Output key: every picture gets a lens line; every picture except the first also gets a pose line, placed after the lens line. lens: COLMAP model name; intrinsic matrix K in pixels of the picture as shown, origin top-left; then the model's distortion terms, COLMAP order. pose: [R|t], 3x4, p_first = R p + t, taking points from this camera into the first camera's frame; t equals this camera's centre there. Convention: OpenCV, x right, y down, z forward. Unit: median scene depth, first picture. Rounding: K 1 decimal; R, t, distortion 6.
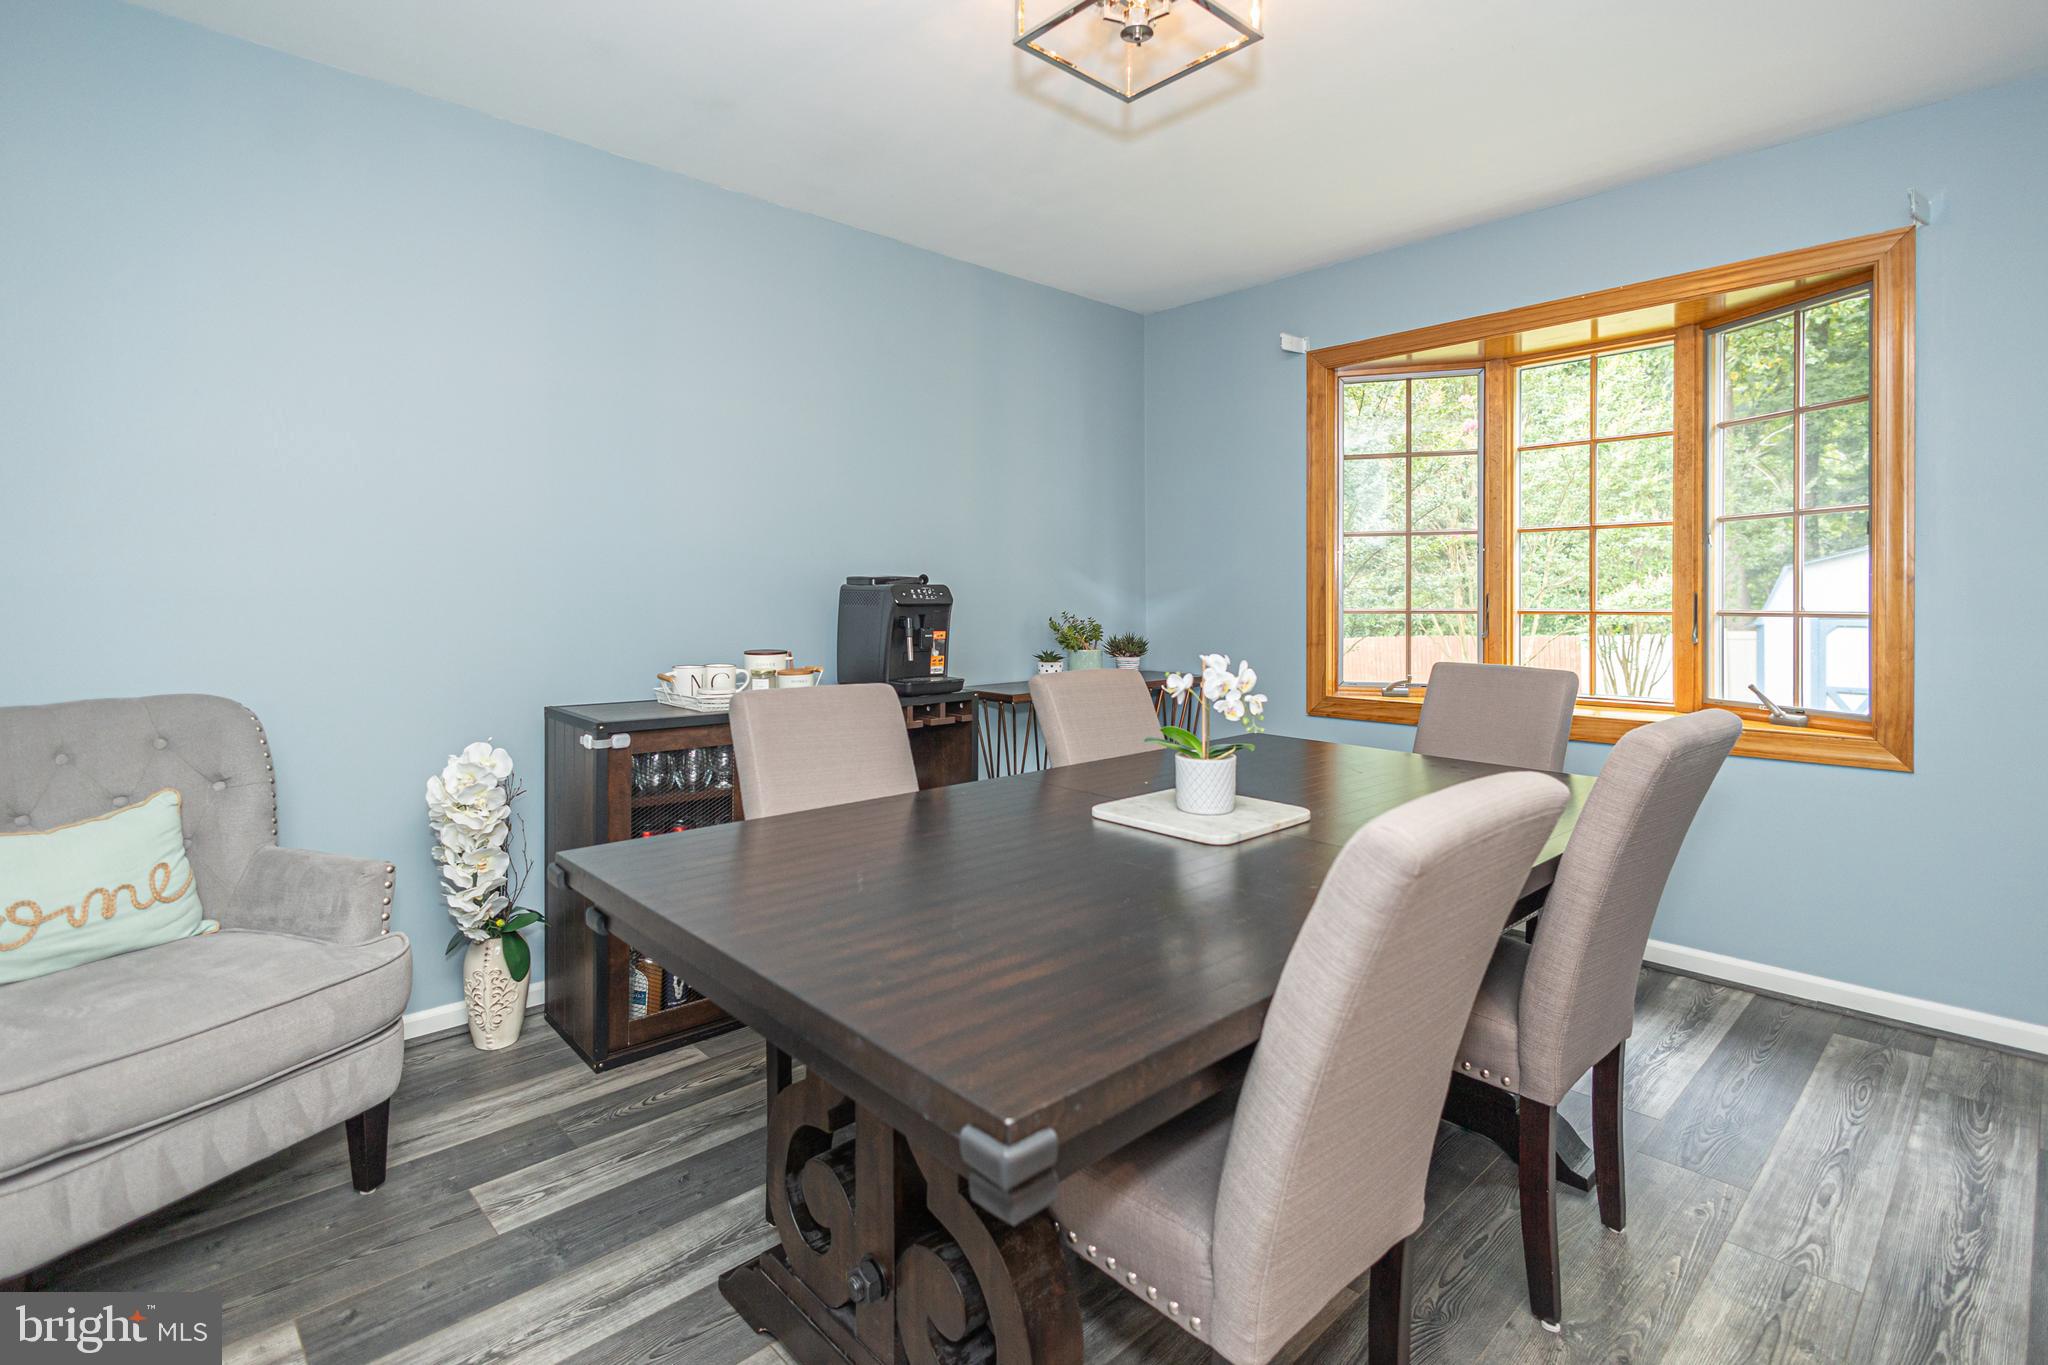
lens RADIAL K [[938.7, 0, 1028.5], [0, 938.7, 644.7], [0, 0, 1]] dist [0.014502, 0.000131]
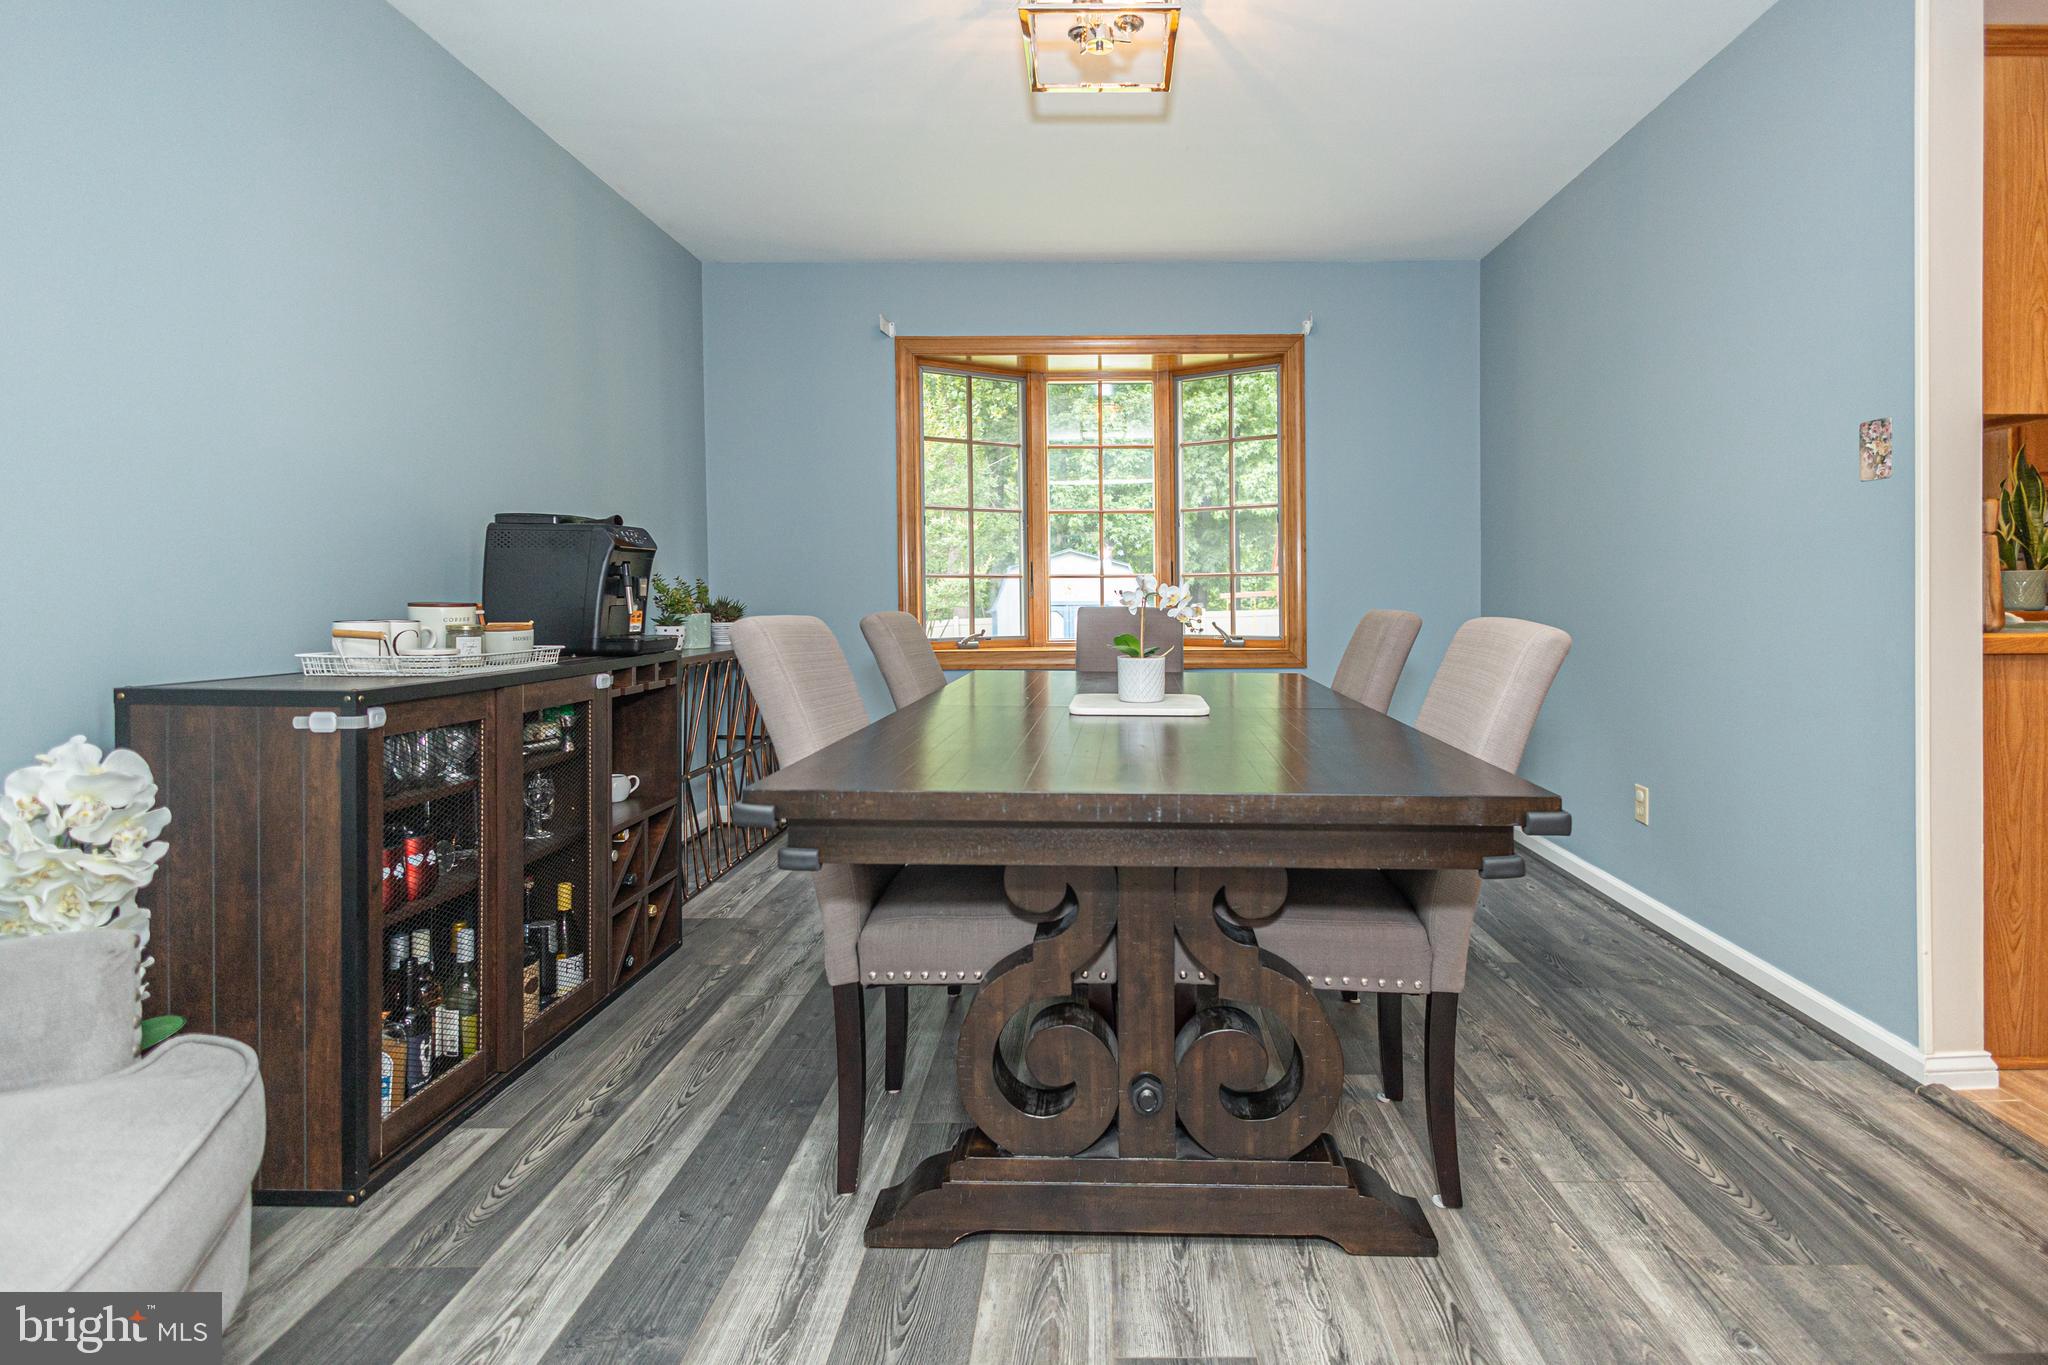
lens RADIAL K [[940.2, 0, 1027.5], [0, 940.2, 671.8], [0, 0, 1]] dist [0.003579, -0.000193]
pose [[0.703613, -0.057607, 0.708245, -0.544625], [0.042436, 0.998336, 0.039044, 0.058239], [-0.709315, 0.002583, 0.704887, 0.165206]]
